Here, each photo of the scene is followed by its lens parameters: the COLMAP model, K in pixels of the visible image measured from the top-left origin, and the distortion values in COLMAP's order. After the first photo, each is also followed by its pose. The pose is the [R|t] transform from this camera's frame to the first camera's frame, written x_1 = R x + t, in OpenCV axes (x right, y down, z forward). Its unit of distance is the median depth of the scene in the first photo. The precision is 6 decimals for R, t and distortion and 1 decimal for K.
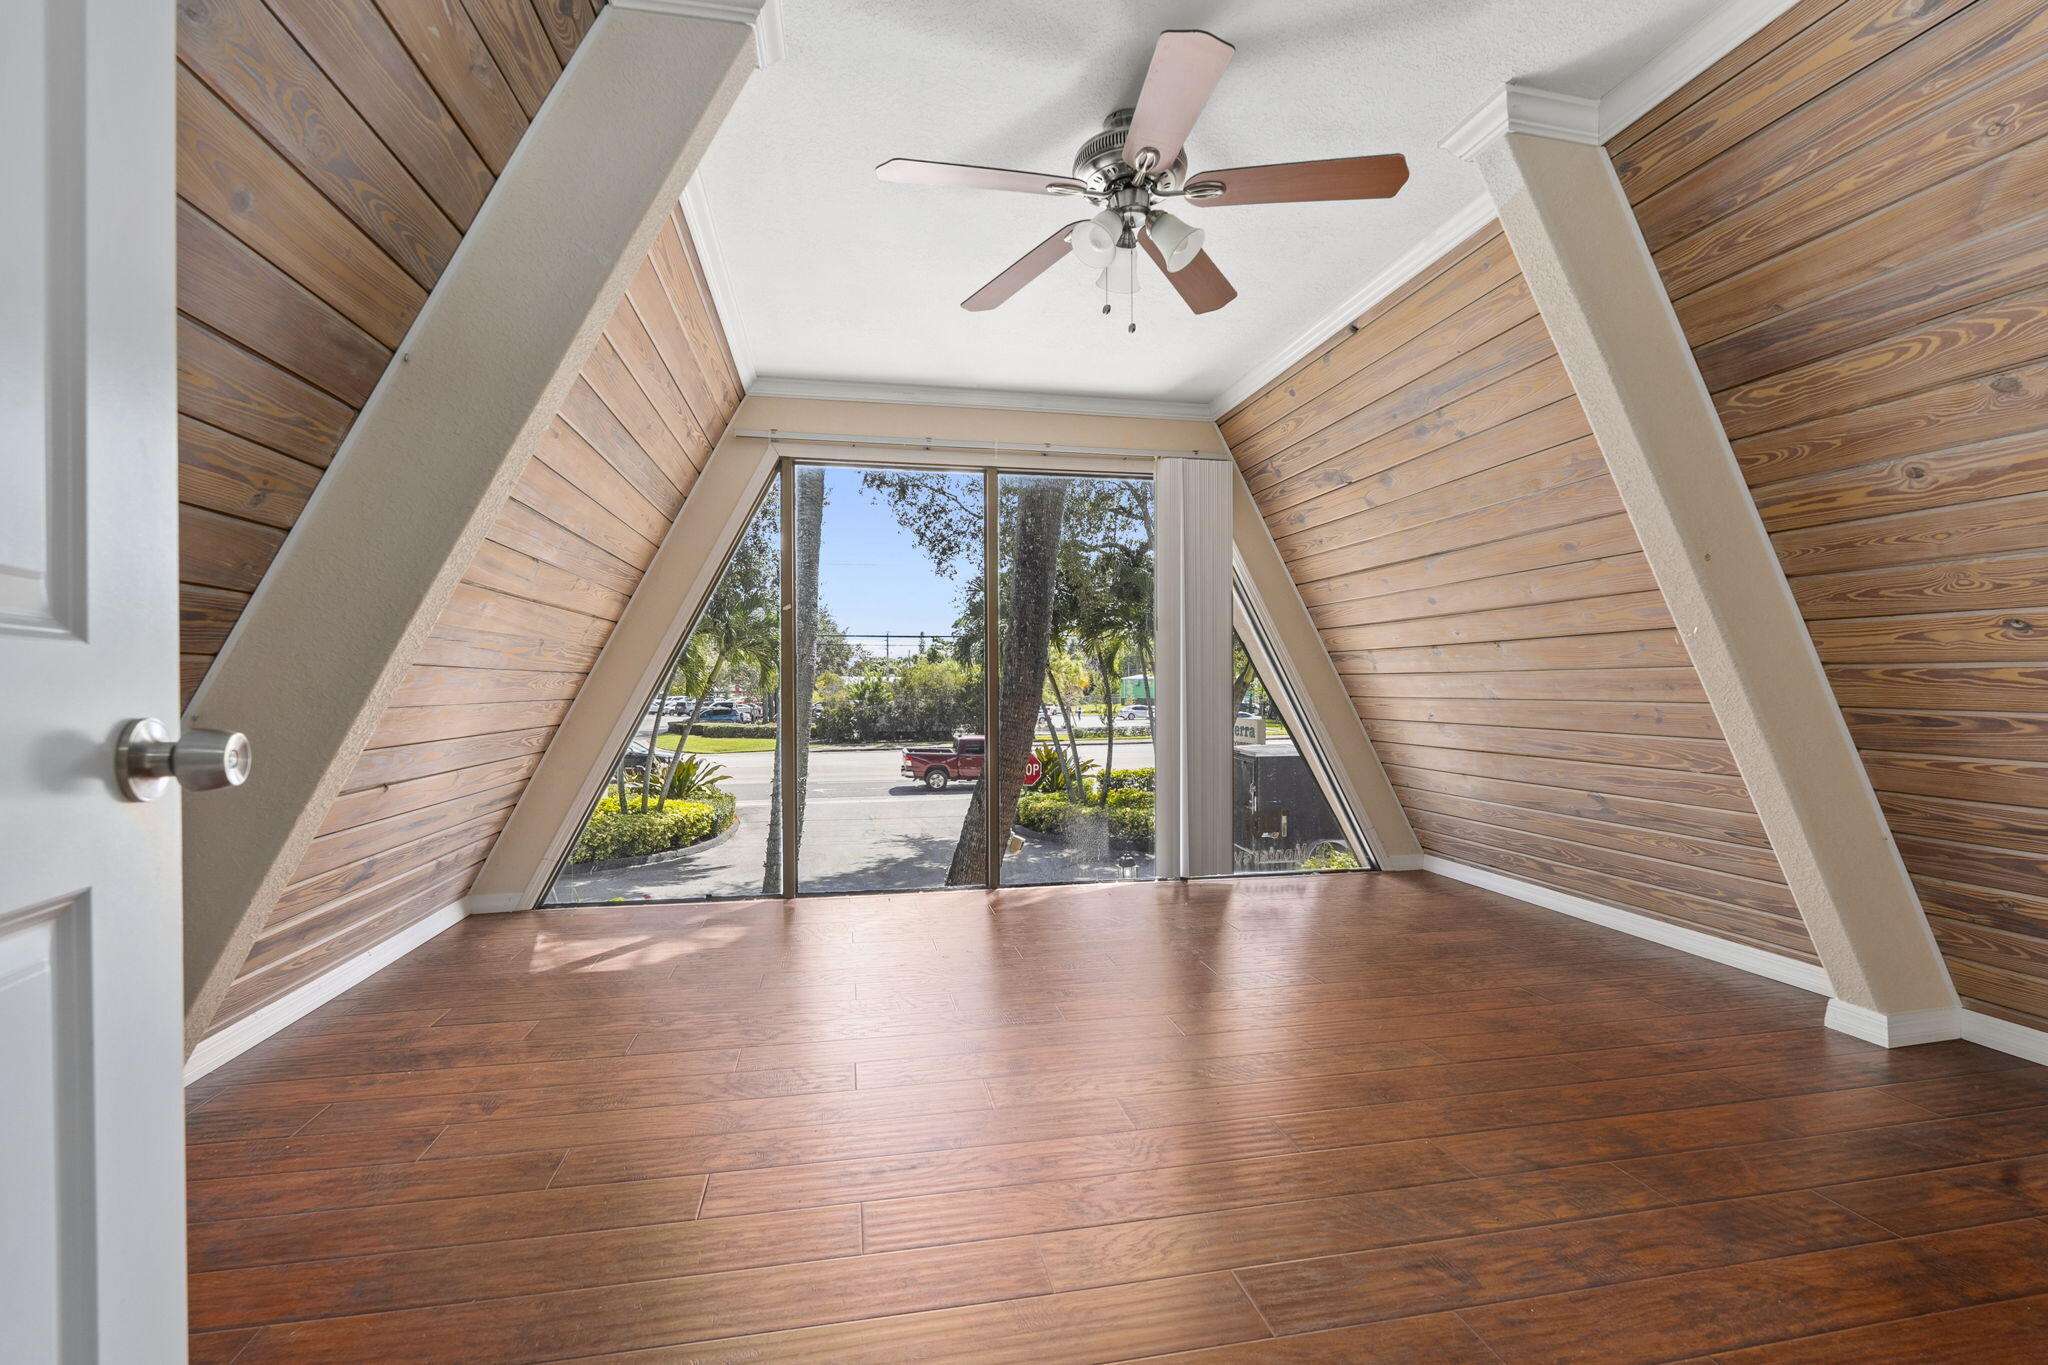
lens RADIAL K [[912.9, 0, 1026.6], [0, 912.9, 696.6], [0, 0, 1]] dist [-0.004496, 0.000293]
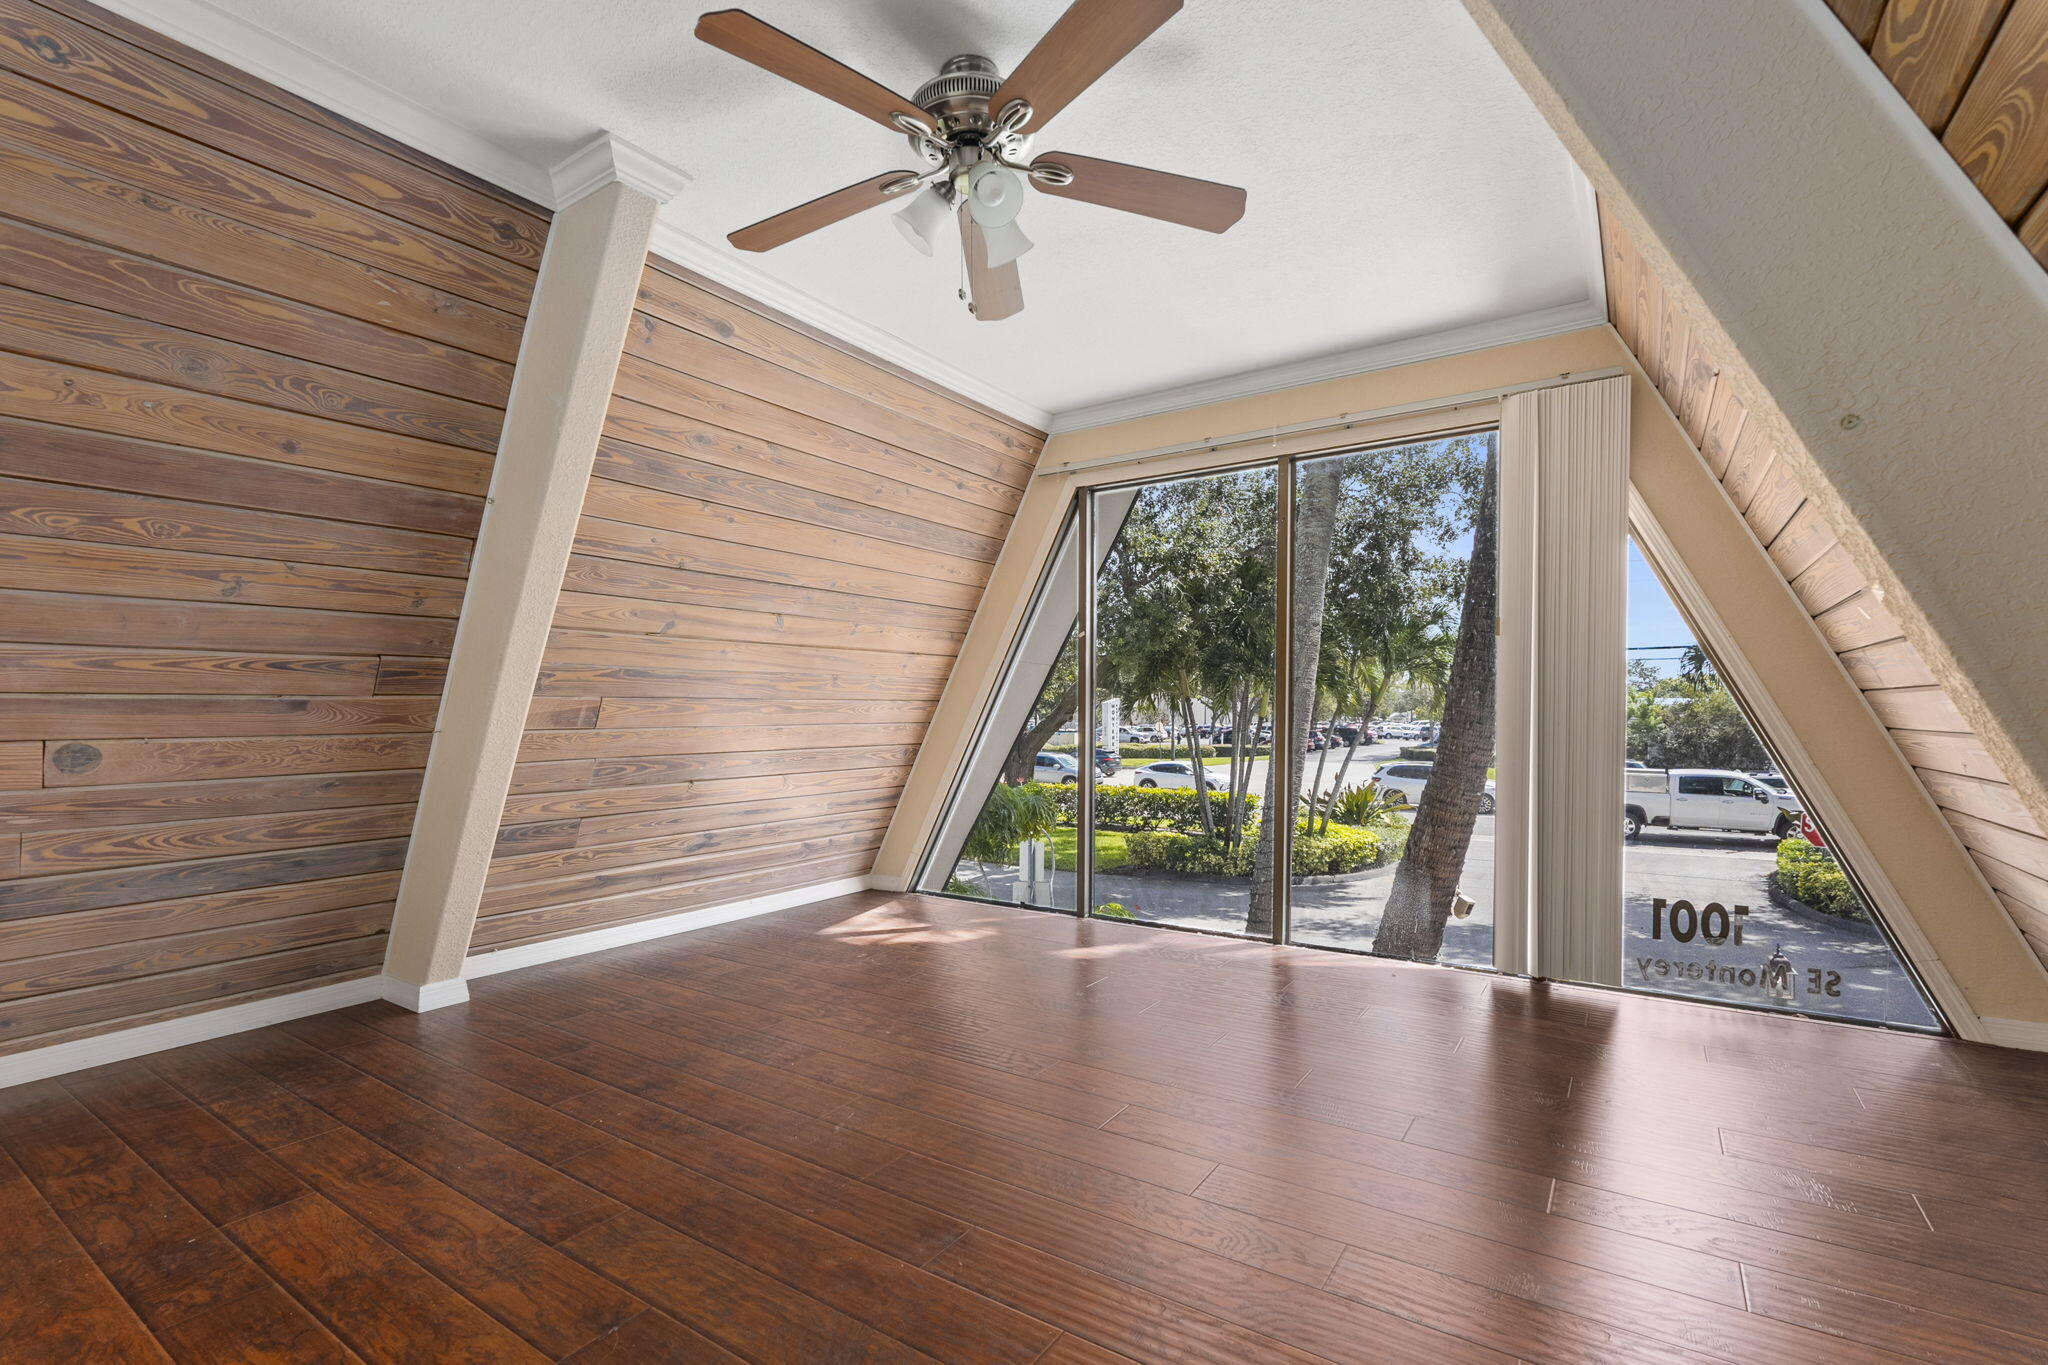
lens RADIAL K [[931.6, 0, 1022.2], [0, 931.6, 743.5], [0, 0, 1]] dist [-0.008849, 0.000232]
pose [[0.696730, 0.024535, -0.716913, 0.299011], [-0.006831, 0.999596, 0.027572, -0.002453], [0.717301, -0.014313, 0.696617, 0.149861]]
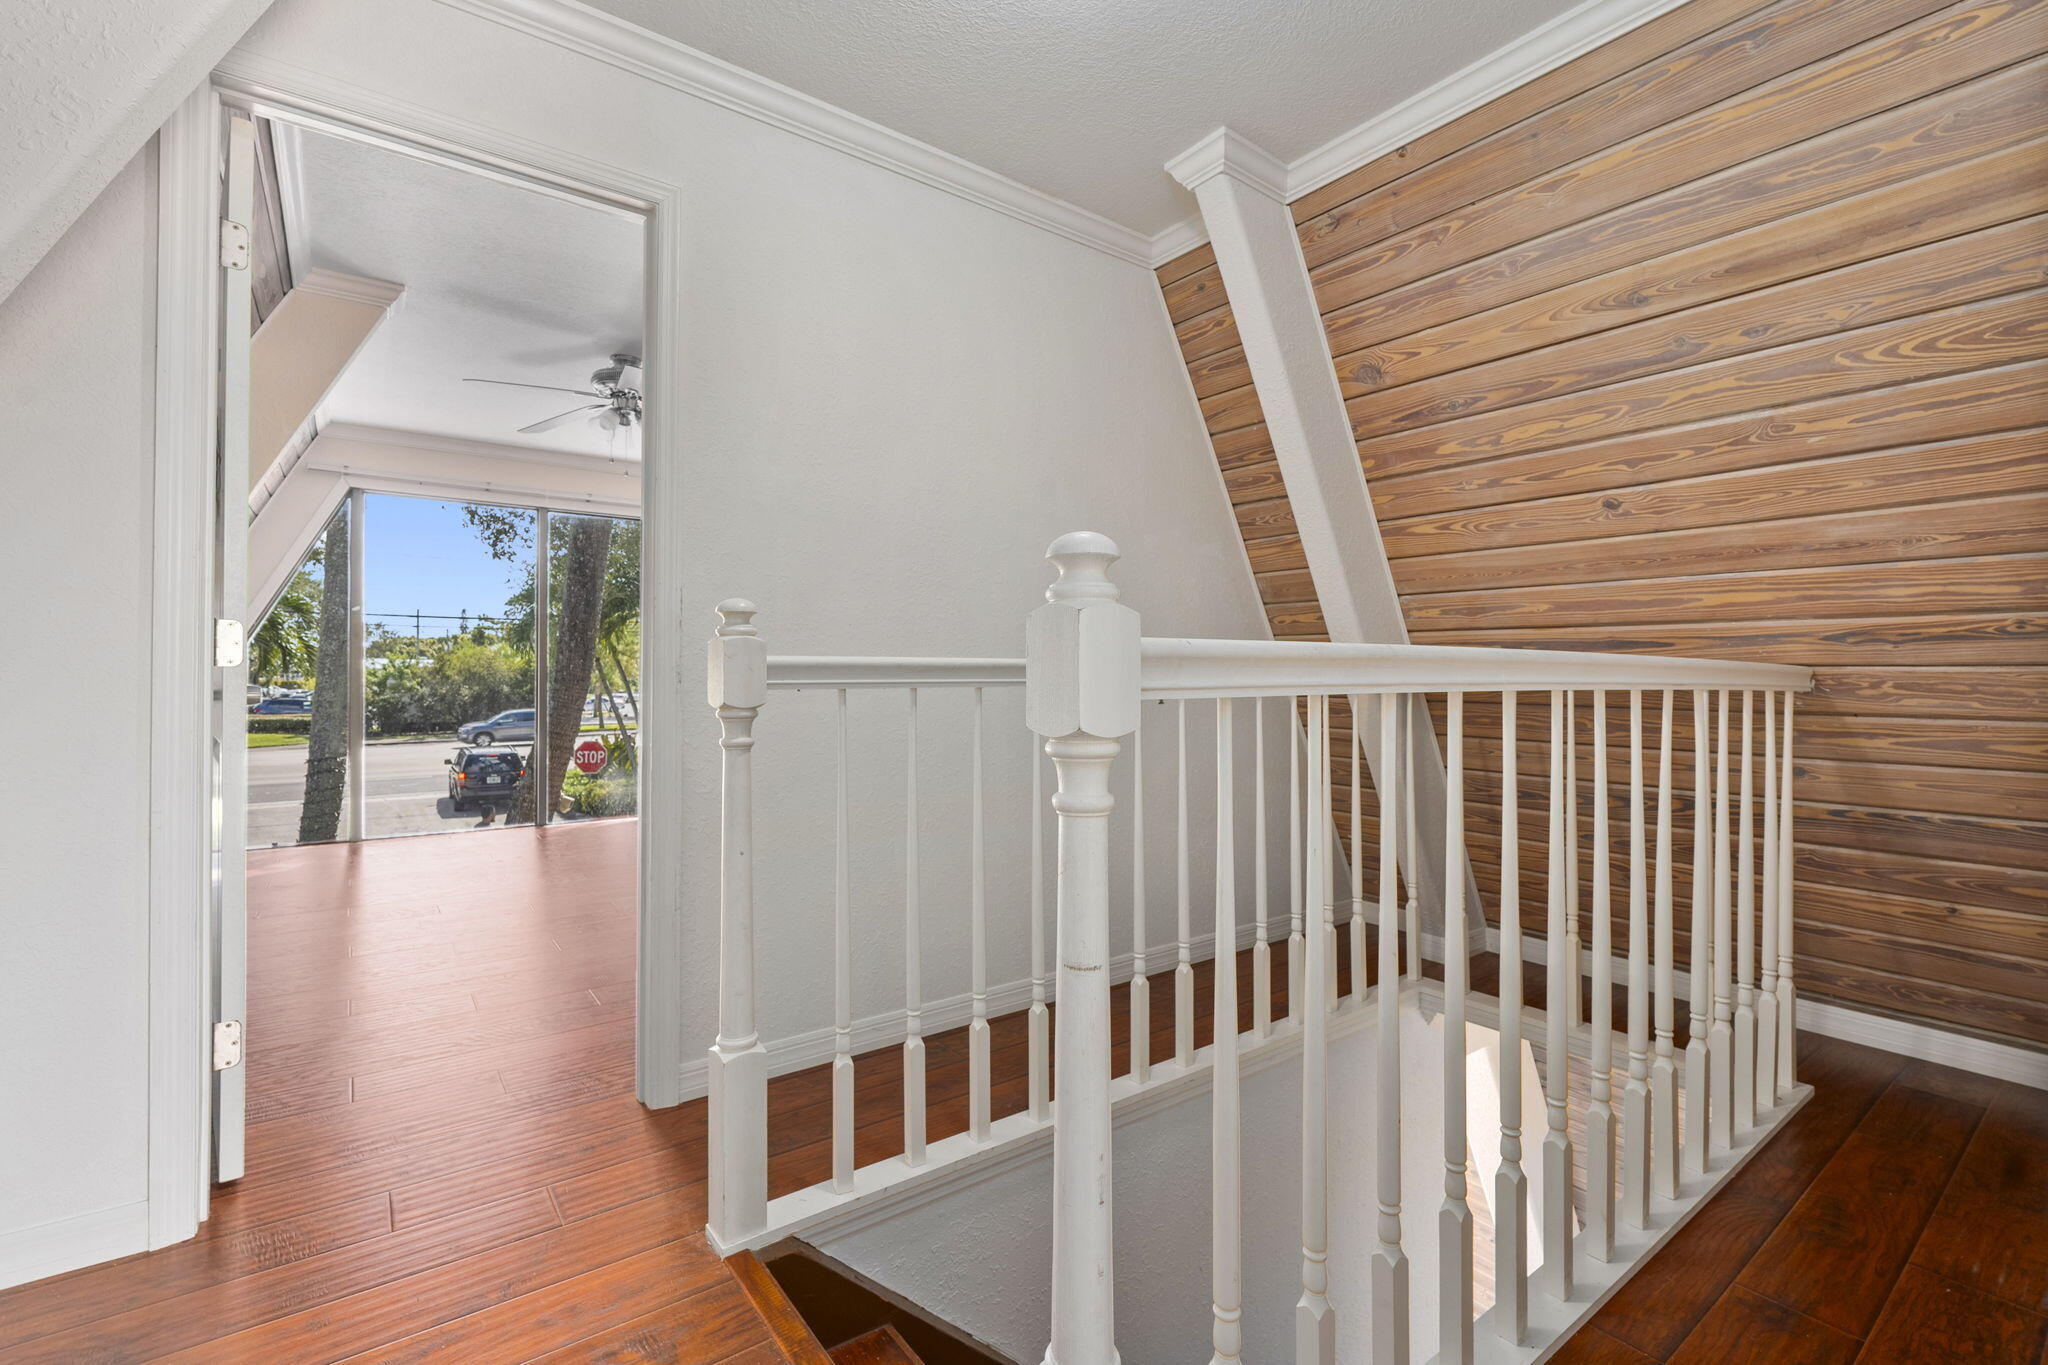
lens RADIAL K [[907.3, 0, 1047.5], [0, 907.3, 680.3], [0, 0, 1]] dist [-0.001019, 0.000162]
pose [[0.896577, 0.013790, 0.442673, 0.028364], [-0.009998, 0.999891, -0.010899, 0.005716], [-0.442775, 0.005346, 0.896617, -0.368269]]
